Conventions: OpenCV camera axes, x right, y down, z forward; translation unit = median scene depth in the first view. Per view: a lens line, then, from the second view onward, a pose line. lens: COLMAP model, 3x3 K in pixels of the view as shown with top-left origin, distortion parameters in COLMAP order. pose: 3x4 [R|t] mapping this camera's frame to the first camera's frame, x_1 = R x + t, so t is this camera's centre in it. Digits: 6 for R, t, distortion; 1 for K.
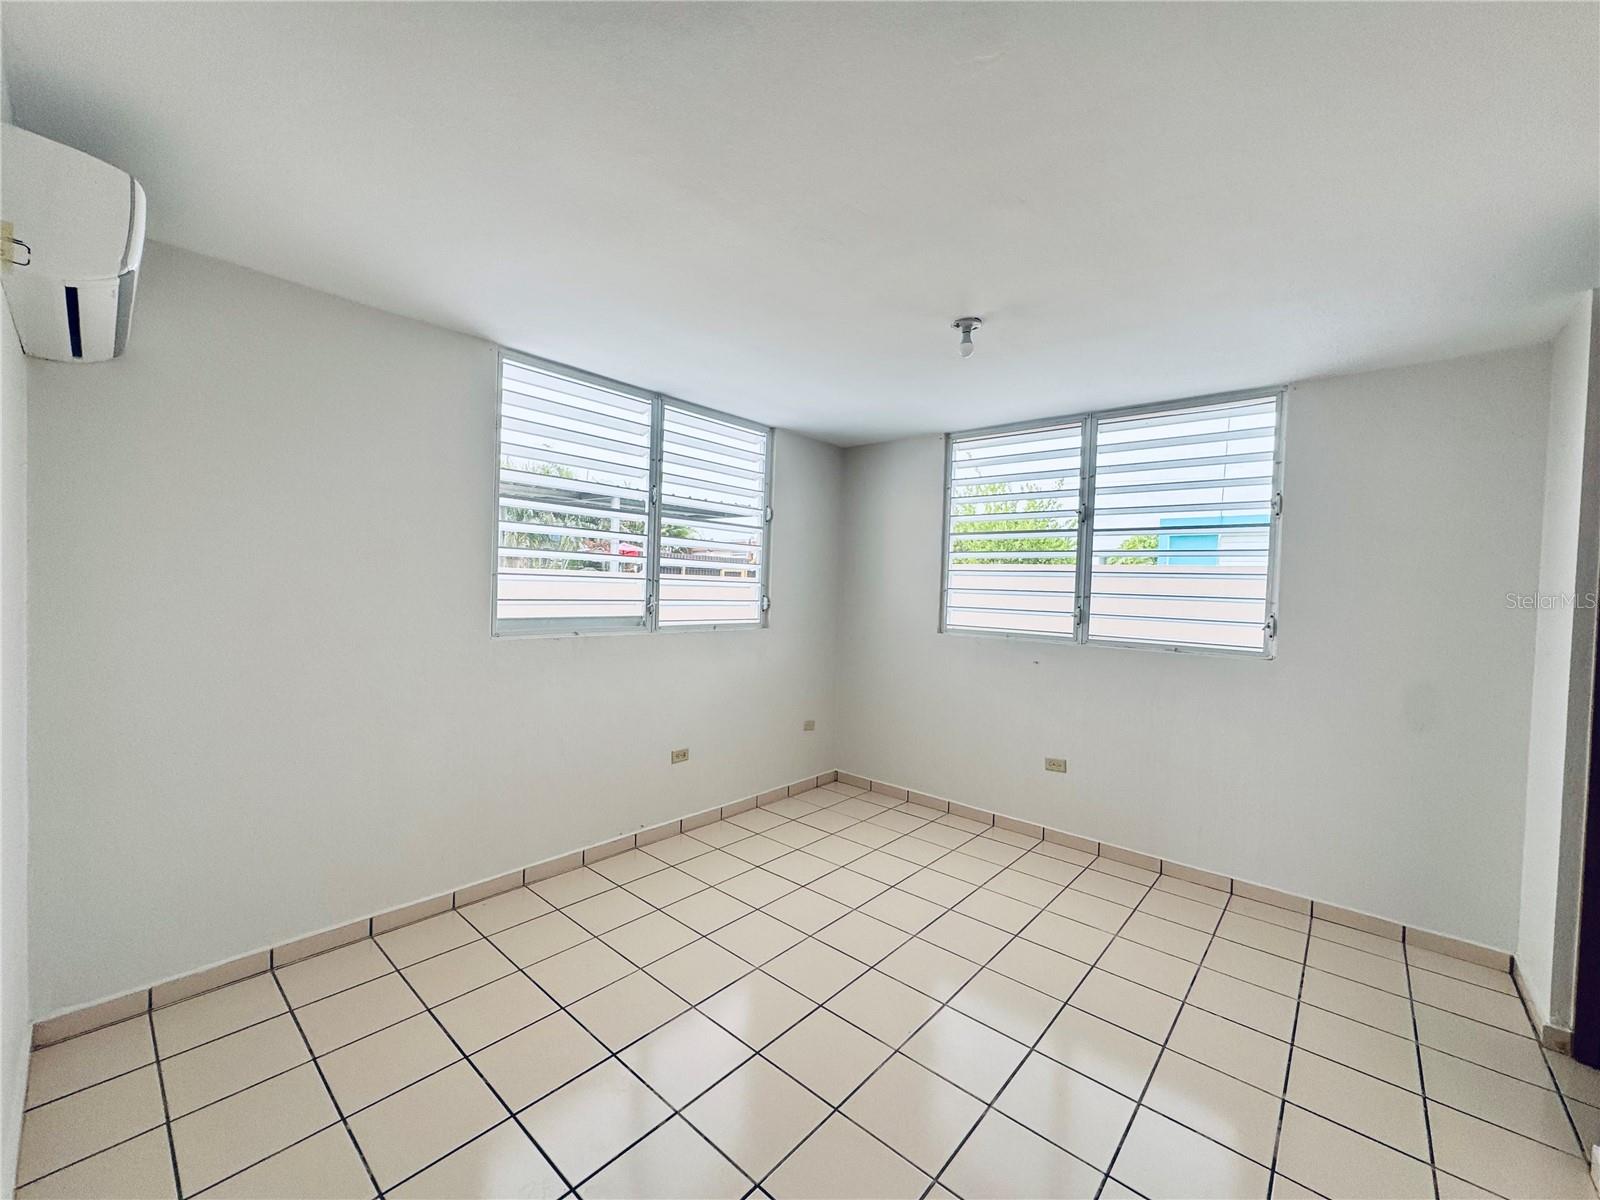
lens RADIAL K [[641.7, 0, 799.2], [0, 641.7, 598.5], [0, 0, 1]] dist [-0.005481, 0.001996]
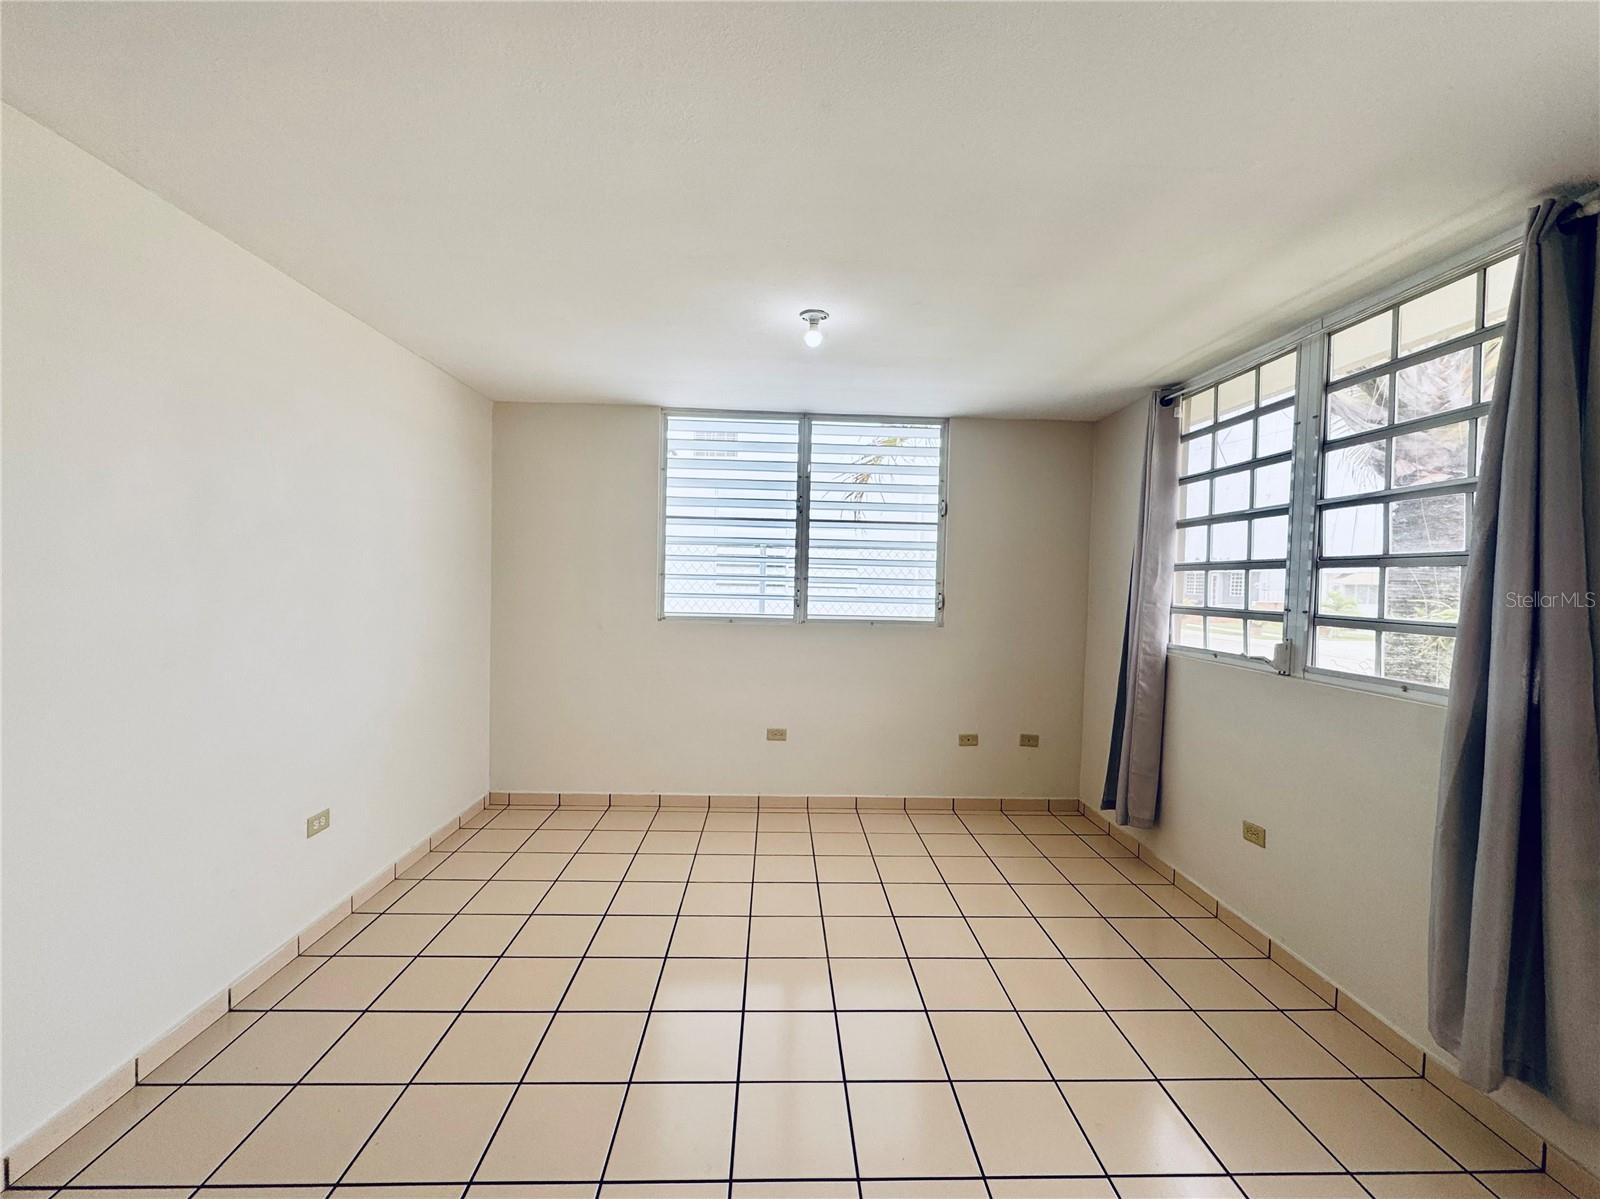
lens RADIAL K [[641.7, 0, 794.9], [0, 641.7, 599.9], [0, 0, 1]] dist [-0.005481, 0.001996]
pose [[0.683102, 0.007683, -0.730283, 0.580077], [-0.013028, 0.999914, -0.001667, 0.010931], [0.730207, 0.010653, 0.683143, 0.216745]]
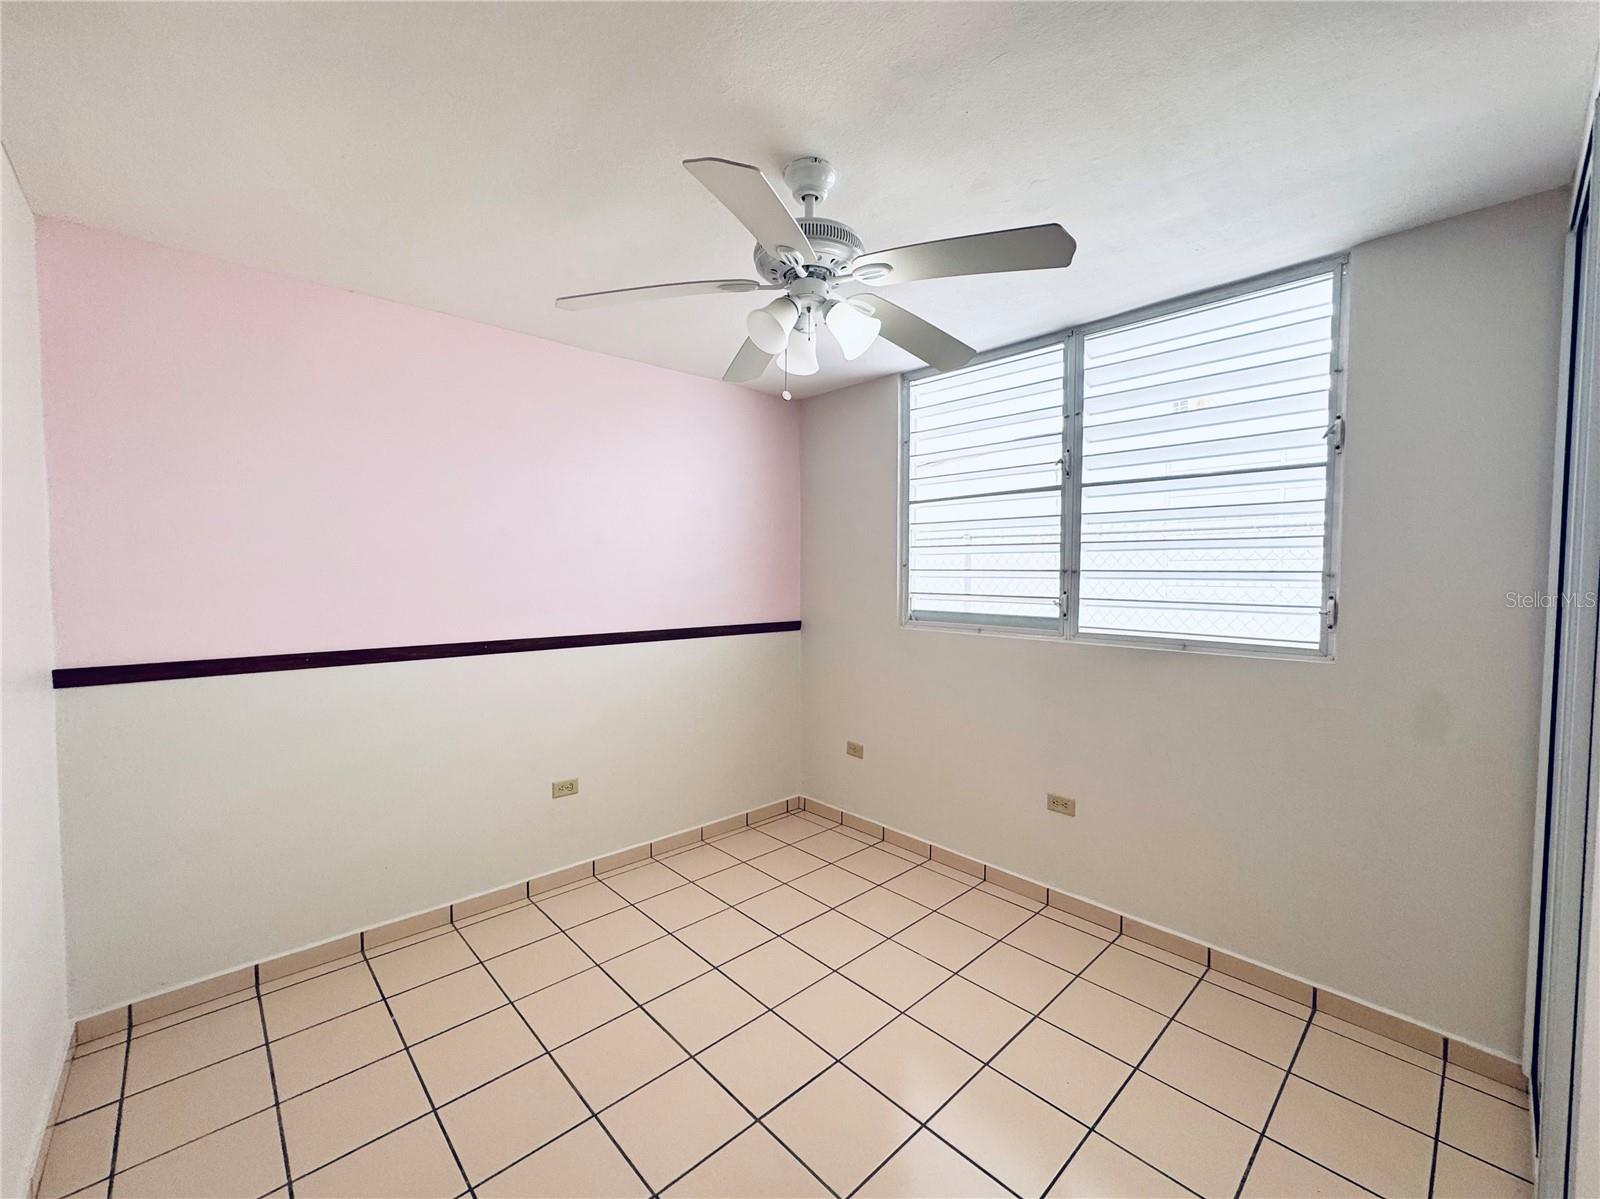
lens RADIAL K [[641.7, 0, 802.1], [0, 641.7, 596.3], [0, 0, 1]] dist [-0.005481, 0.001996]
pose [[-0.097625, 0.013644, -0.995130, 0.562593], [-0.018627, 0.999706, 0.015534, -0.005794], [0.995049, 0.020053, -0.097342, 0.743182]]
